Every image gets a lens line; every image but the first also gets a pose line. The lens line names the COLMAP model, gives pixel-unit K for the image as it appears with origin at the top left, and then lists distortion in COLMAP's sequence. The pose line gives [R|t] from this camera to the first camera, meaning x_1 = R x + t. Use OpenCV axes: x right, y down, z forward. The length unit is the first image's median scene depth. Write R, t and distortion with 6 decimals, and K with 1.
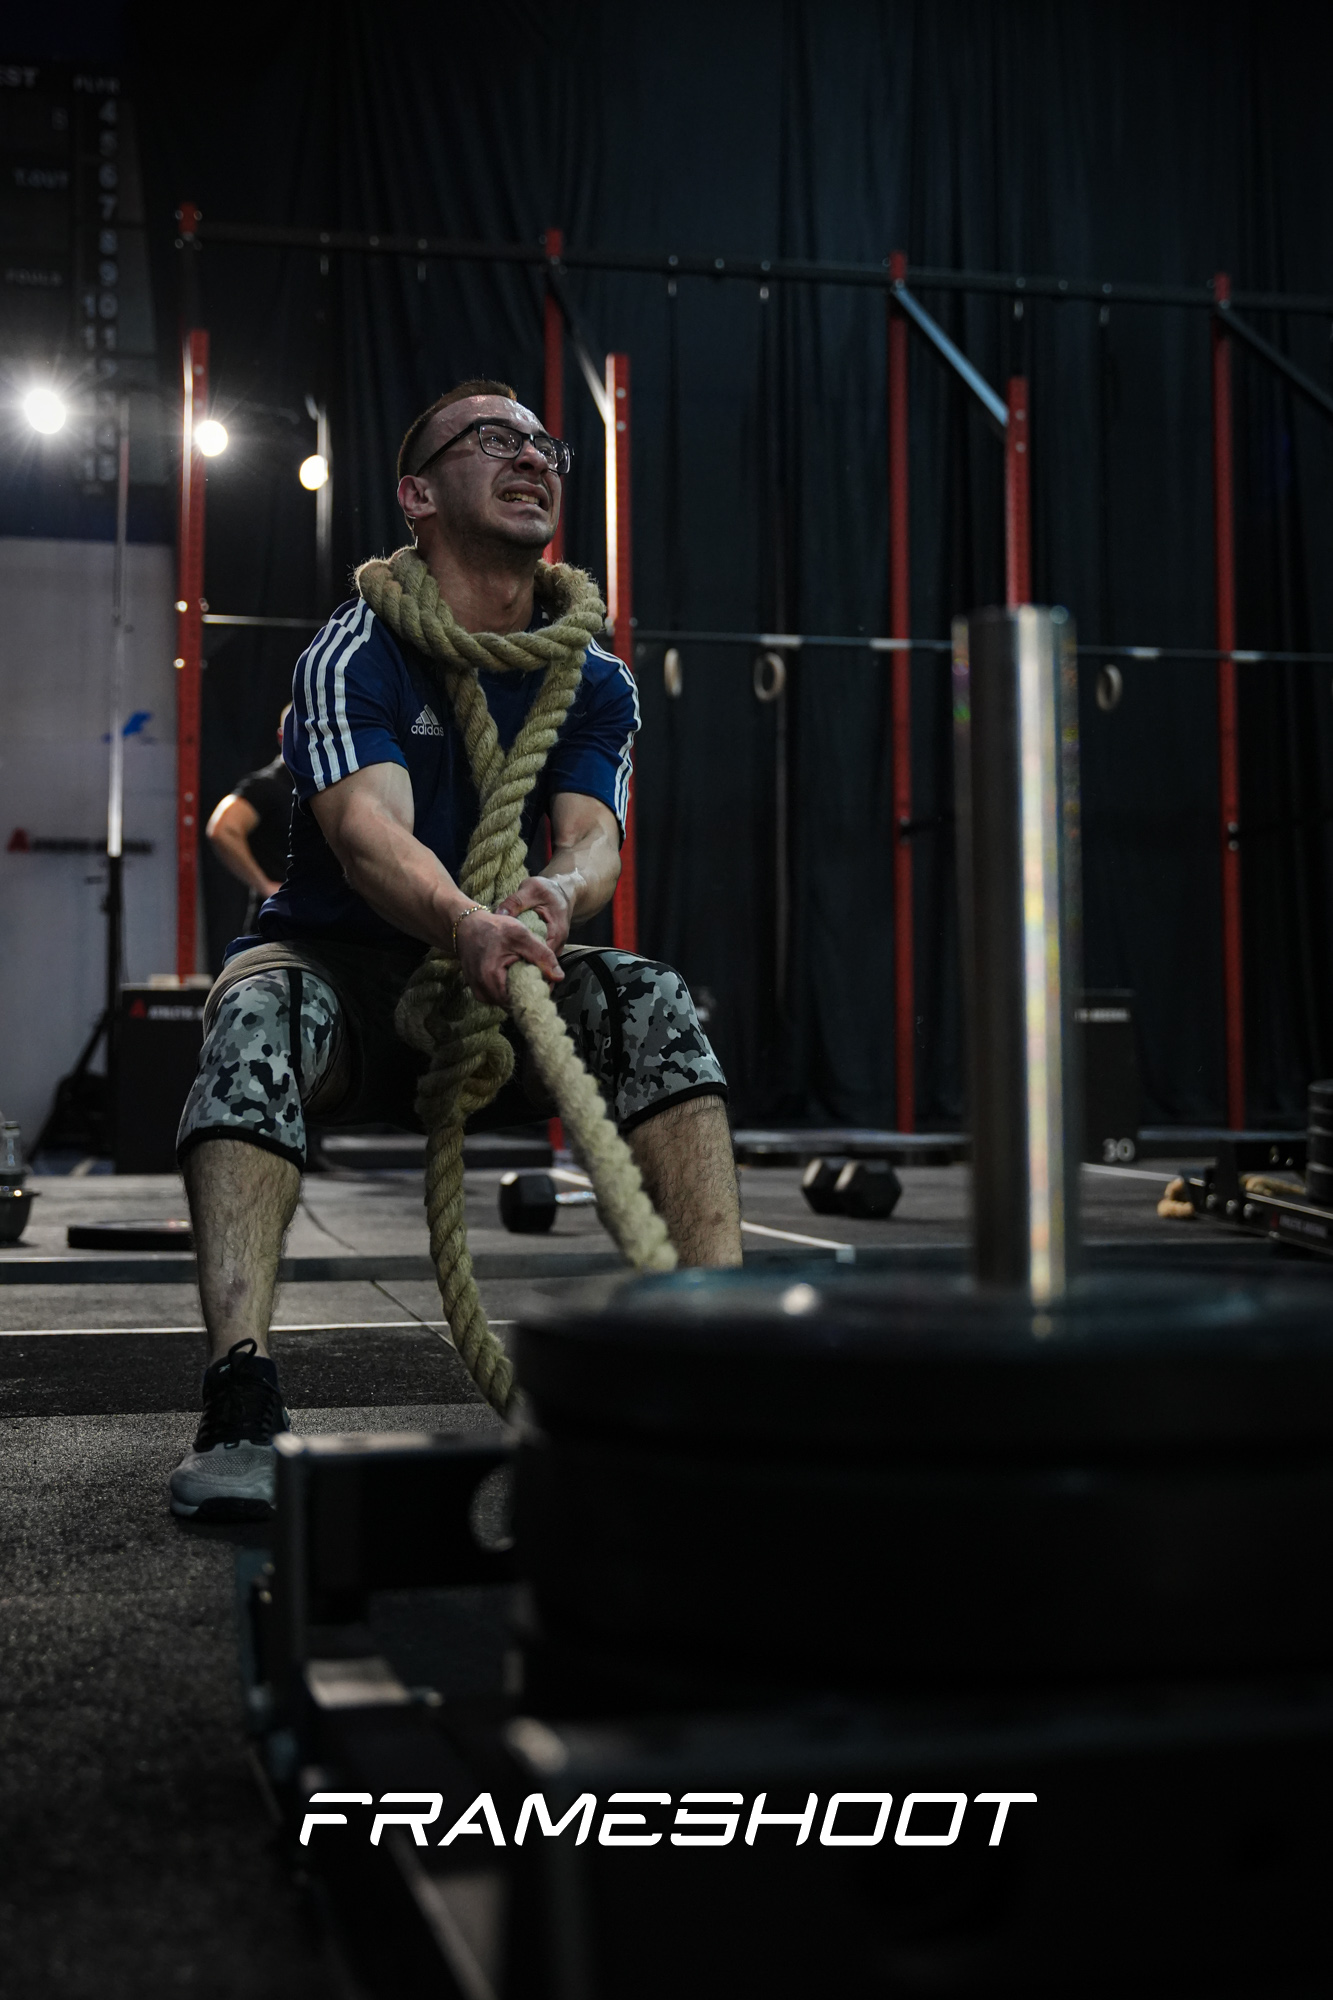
lens RADIAL K [[2232.3, 0, 666.5], [0, 2232.3, 1000.0], [0, 0, 1]] dist [0.034455, -0.004059]
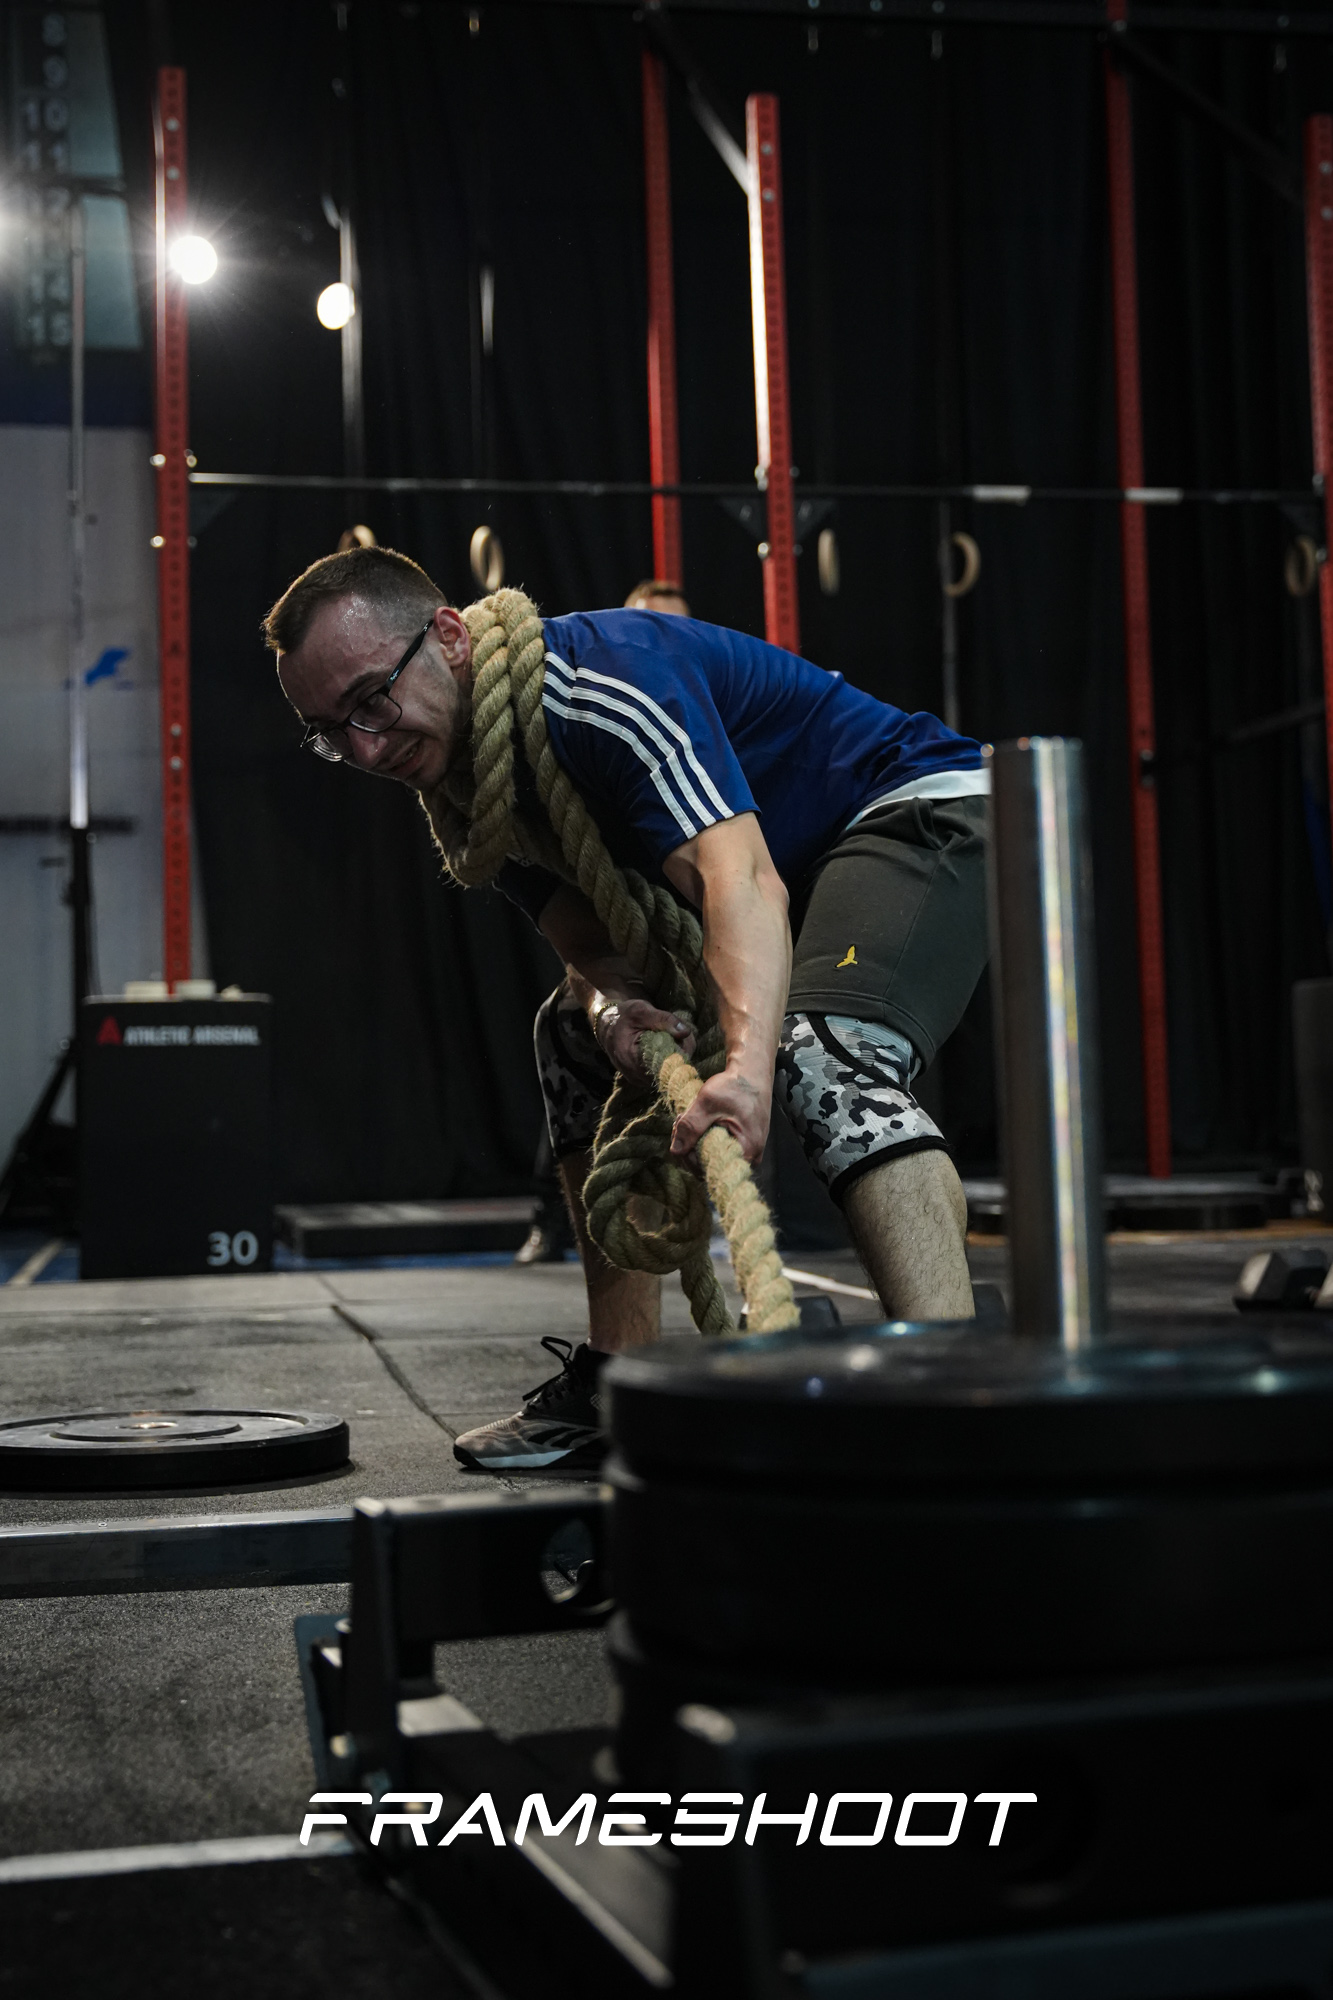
lens RADIAL K [[2447.5, 0, 666.5], [0, 2447.5, 1000.0], [0, 0, 1]] dist [0.087005, 0.024238]
pose [[0.999432, -0.026249, -0.021114, -0.038858], [0.026016, 0.999599, -0.011211, 0.005759], [0.021400, 0.010656, 0.999714, 0.197687]]
